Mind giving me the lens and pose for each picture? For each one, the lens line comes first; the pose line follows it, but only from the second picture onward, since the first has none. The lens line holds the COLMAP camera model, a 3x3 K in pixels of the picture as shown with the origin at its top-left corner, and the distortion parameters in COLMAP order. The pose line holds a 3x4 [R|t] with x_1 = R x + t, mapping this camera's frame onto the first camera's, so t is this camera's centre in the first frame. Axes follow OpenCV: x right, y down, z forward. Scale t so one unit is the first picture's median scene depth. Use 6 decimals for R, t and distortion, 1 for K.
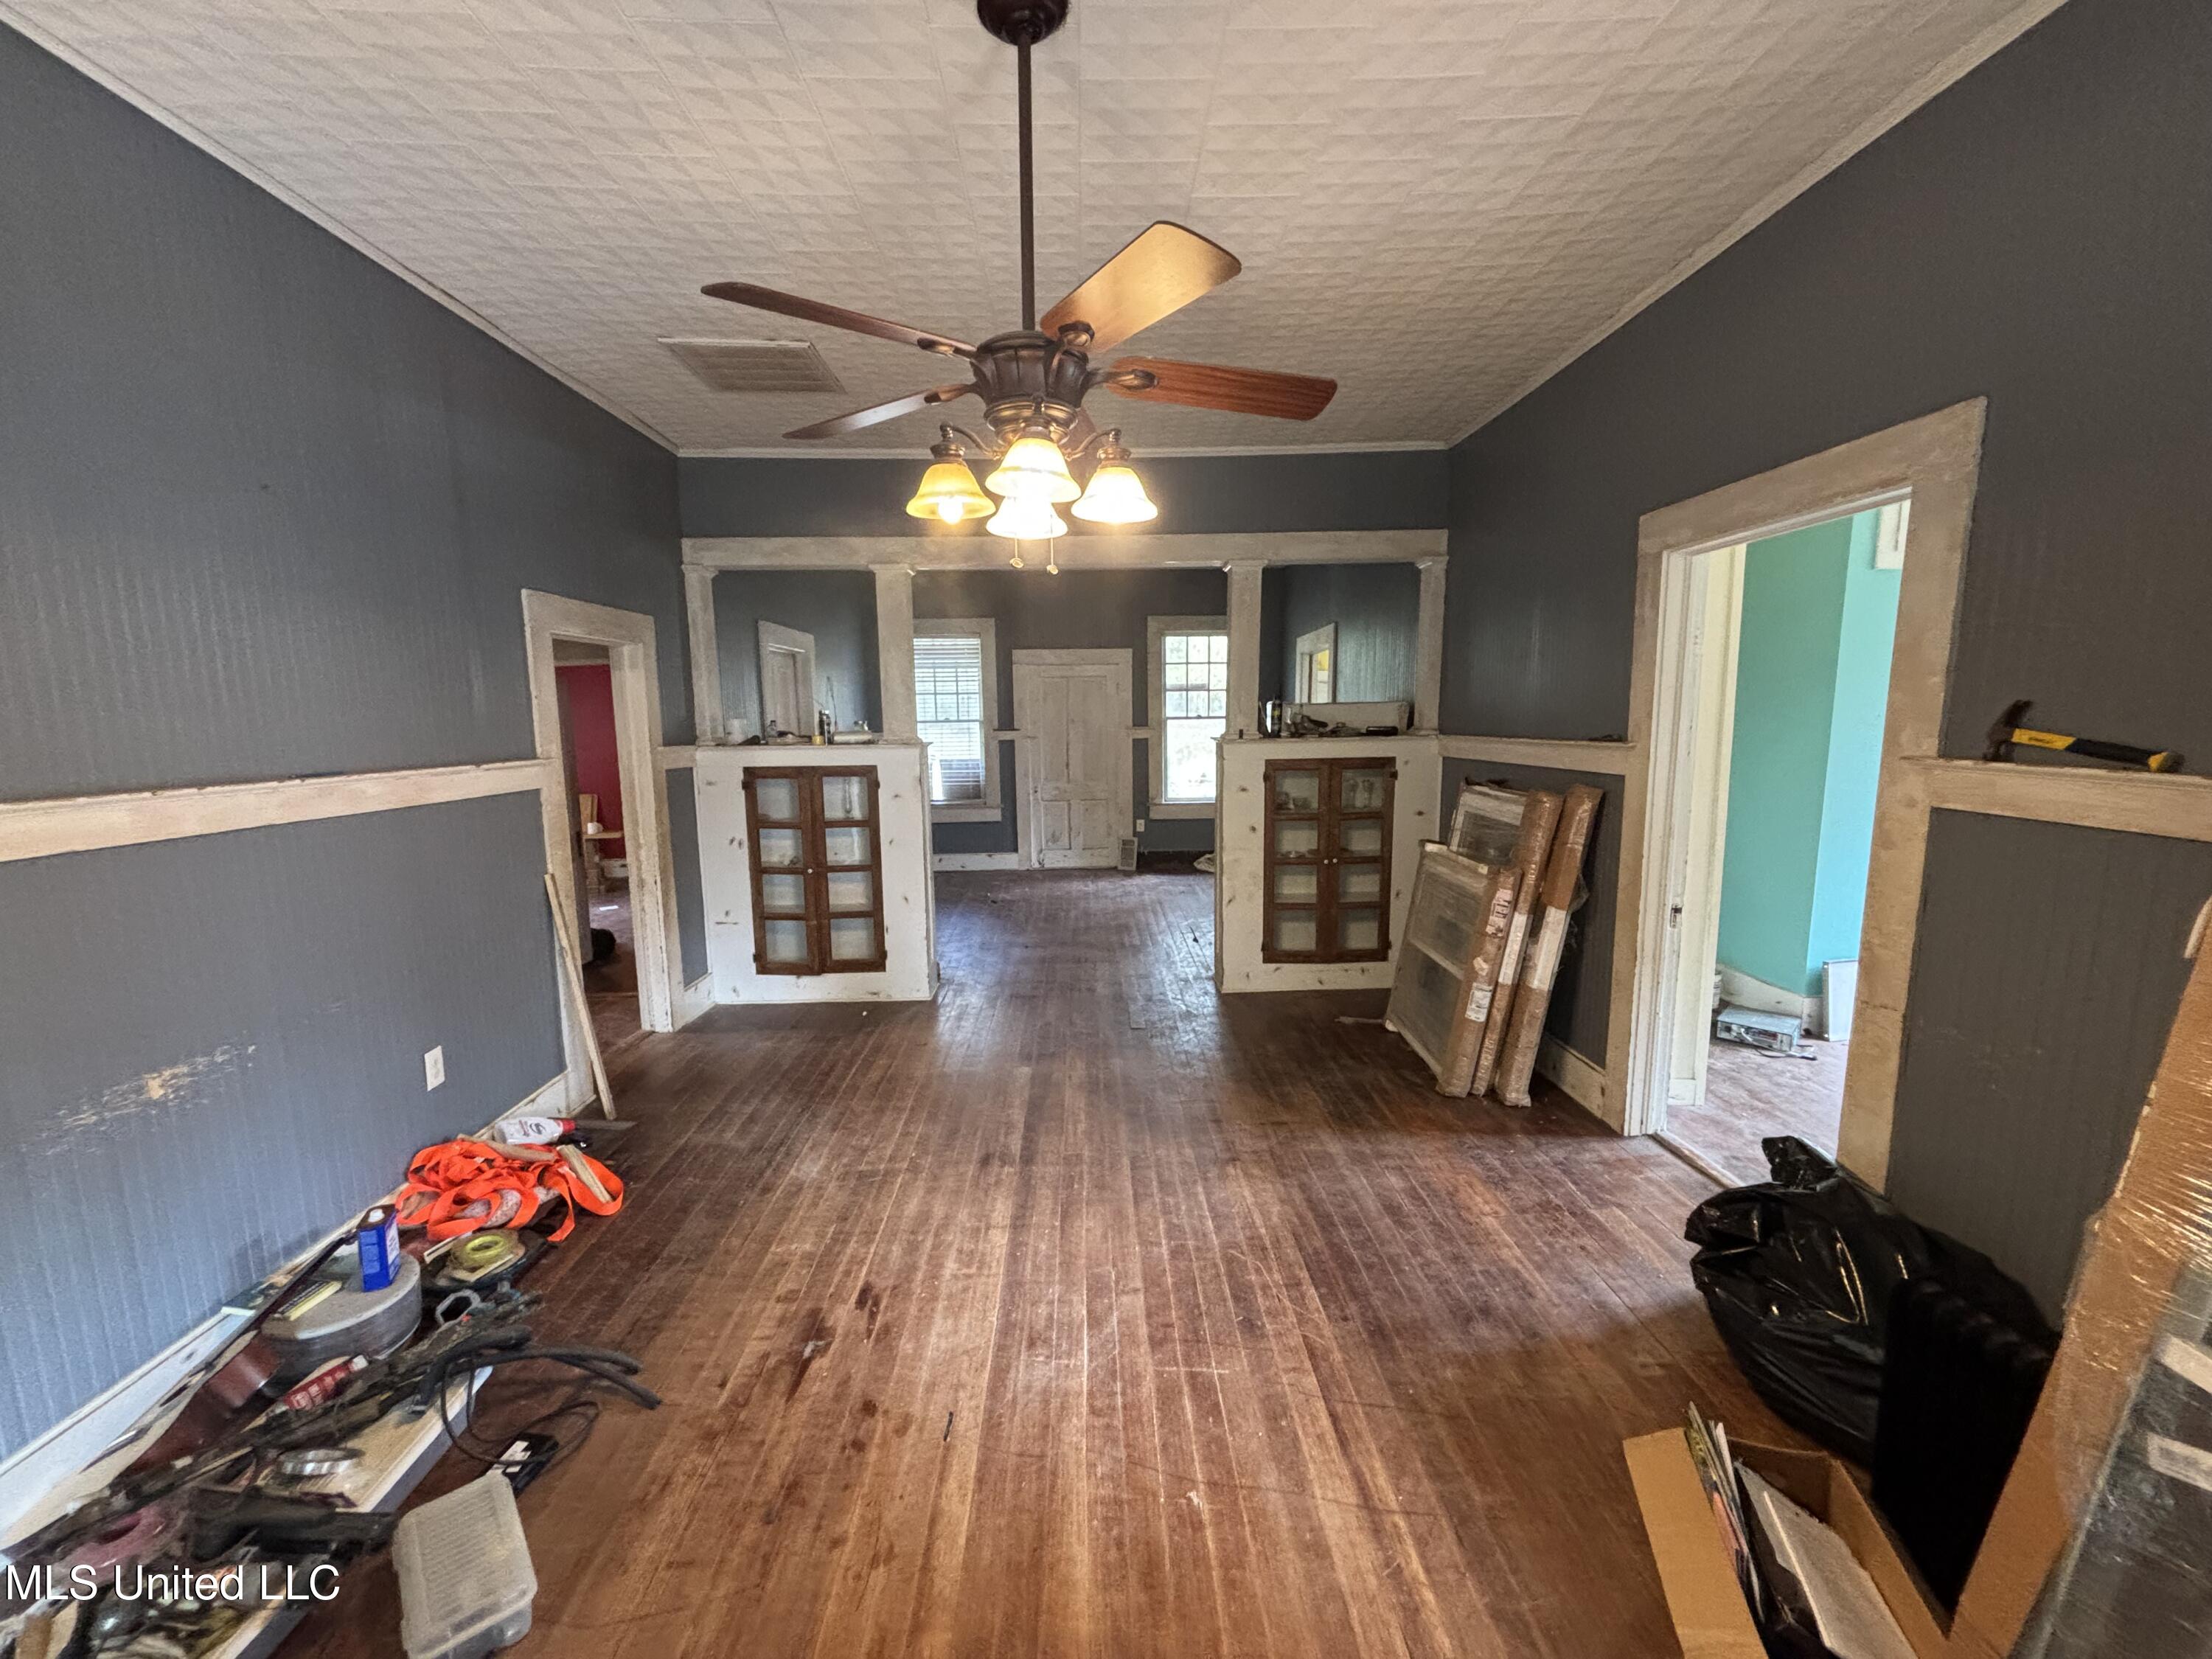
lens RADIAL K [[898.8, 0, 1106.0], [0, 898.8, 829.5], [0, 0, 1]] dist [0.010613, -0.004098]
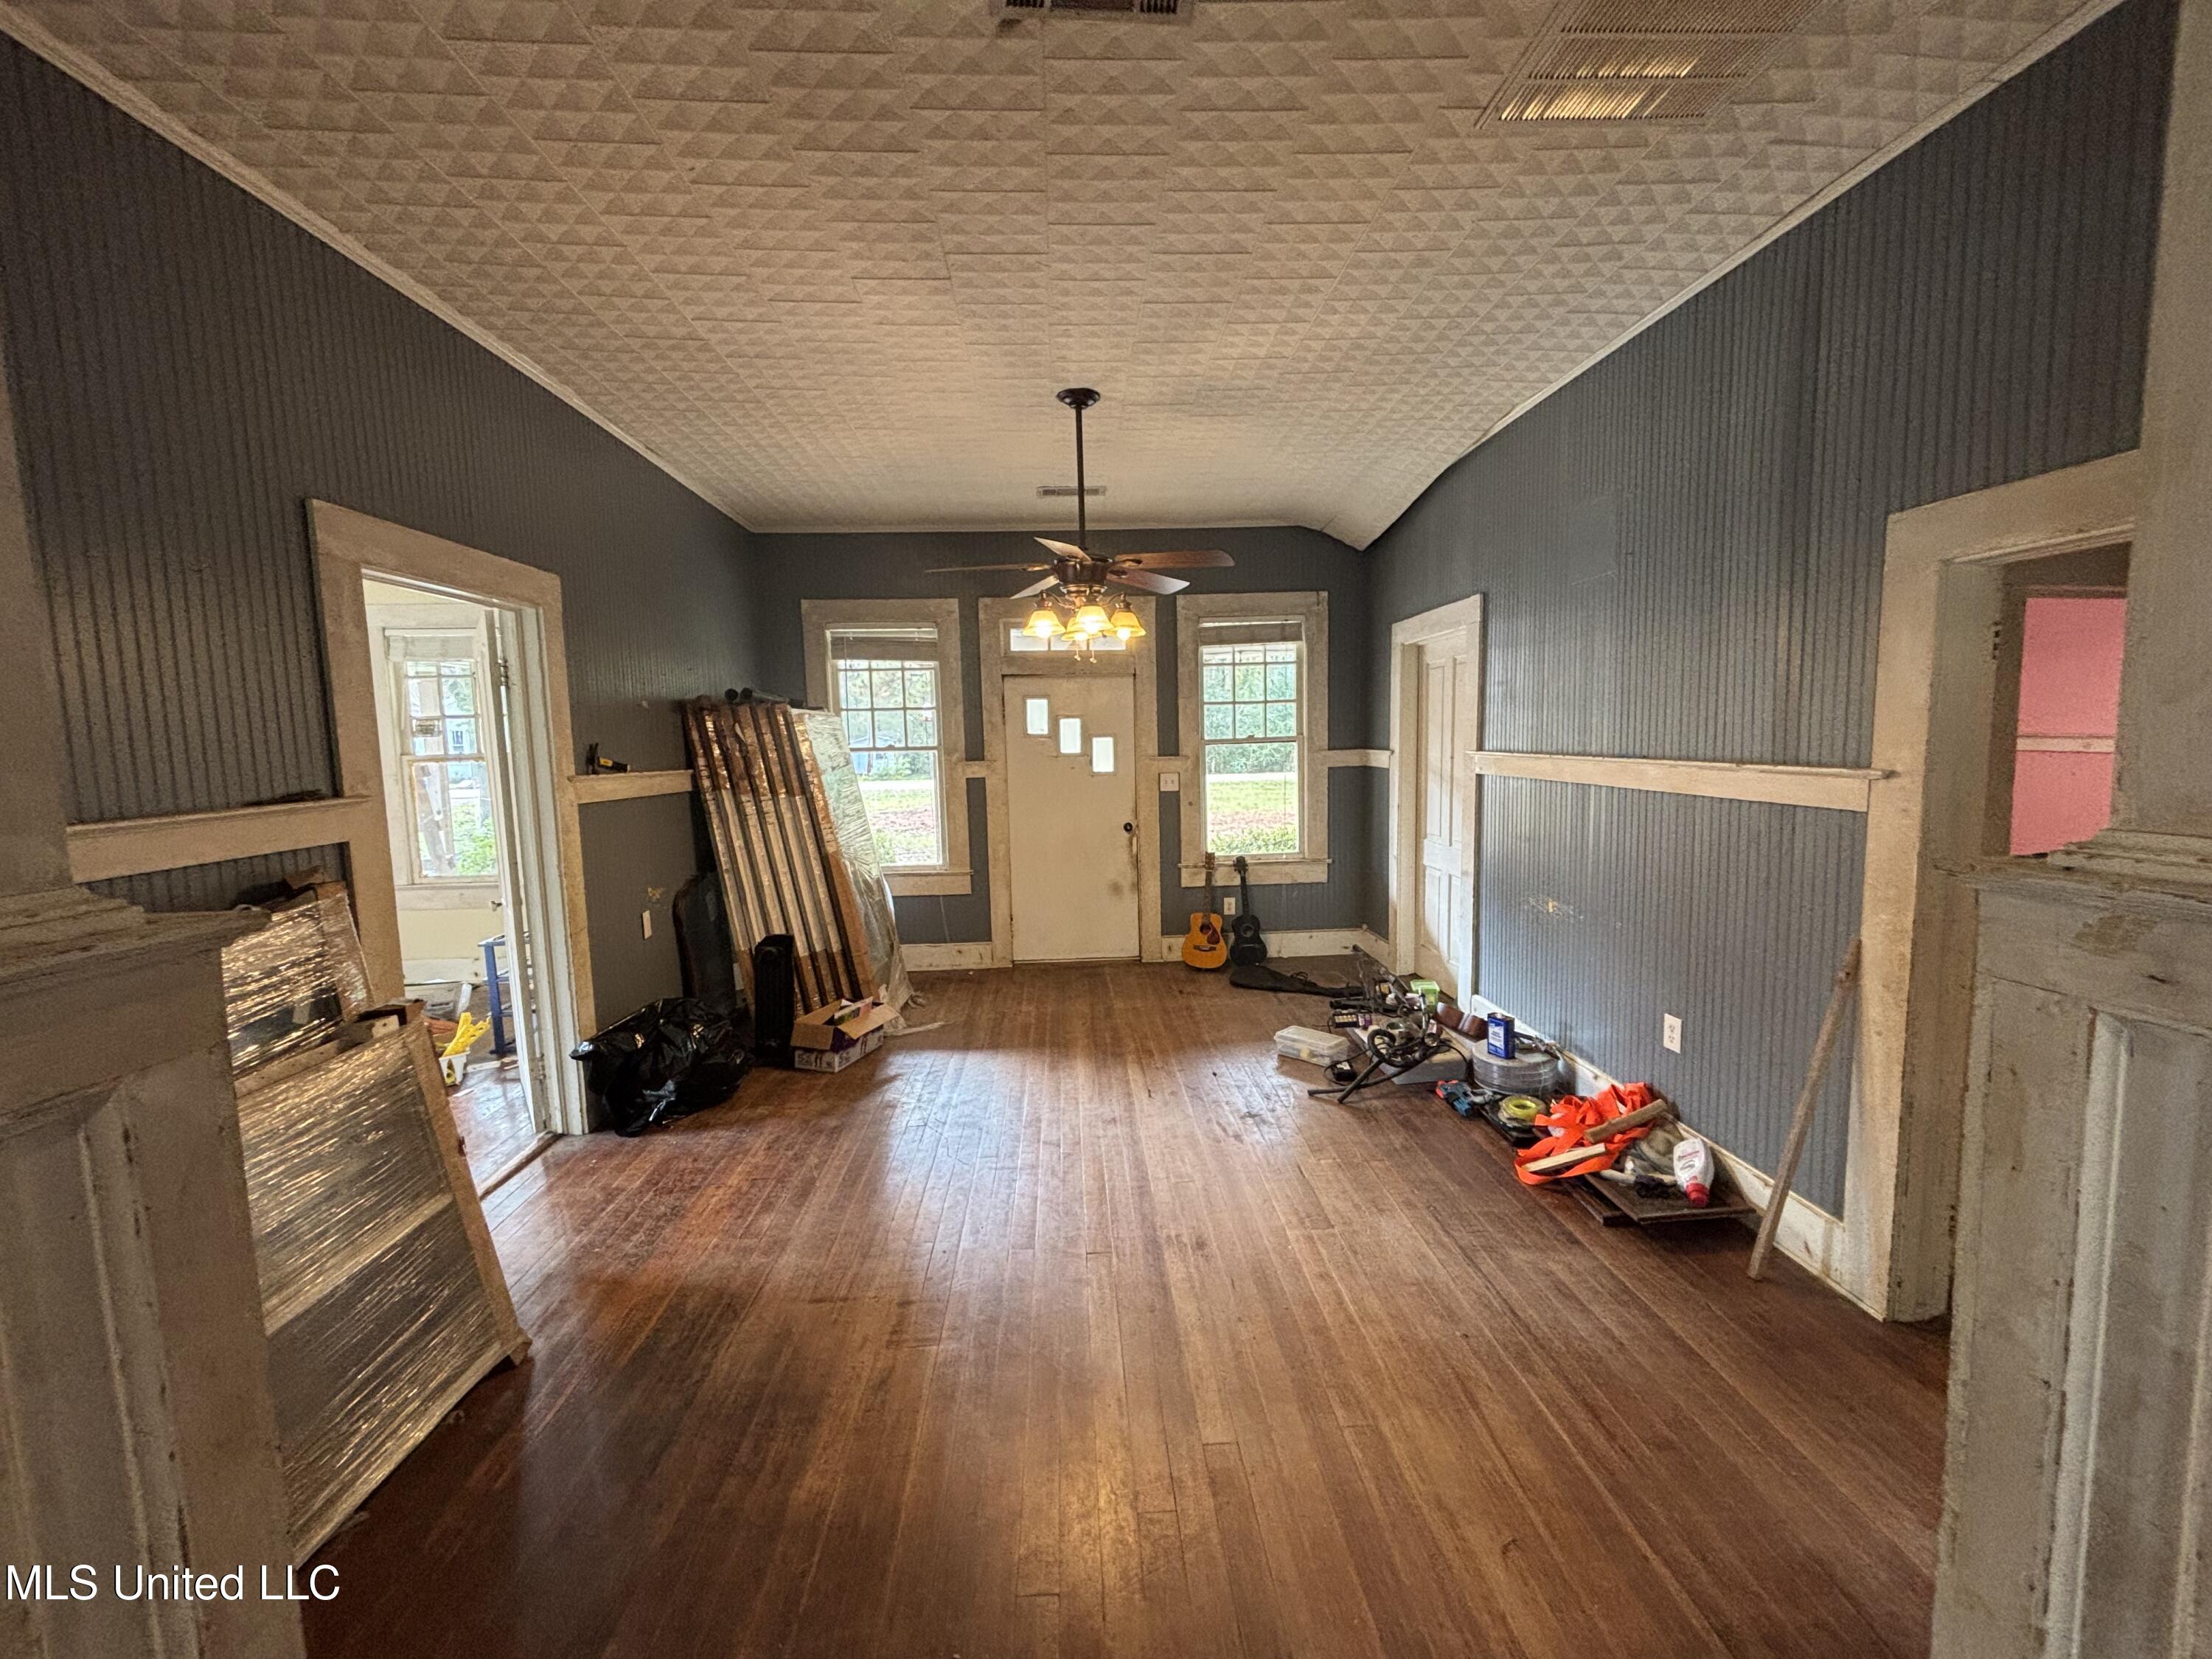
lens RADIAL K [[898.8, 0, 1106.0], [0, 898.8, 829.5], [0, 0, 1]] dist [0.010613, -0.004098]
pose [[-0.999079, 0.039187, -0.017491, -0.015160], [0.033995, 0.971473, 0.234701, -0.079843], [0.026189, 0.233890, -0.971910, 0.621544]]
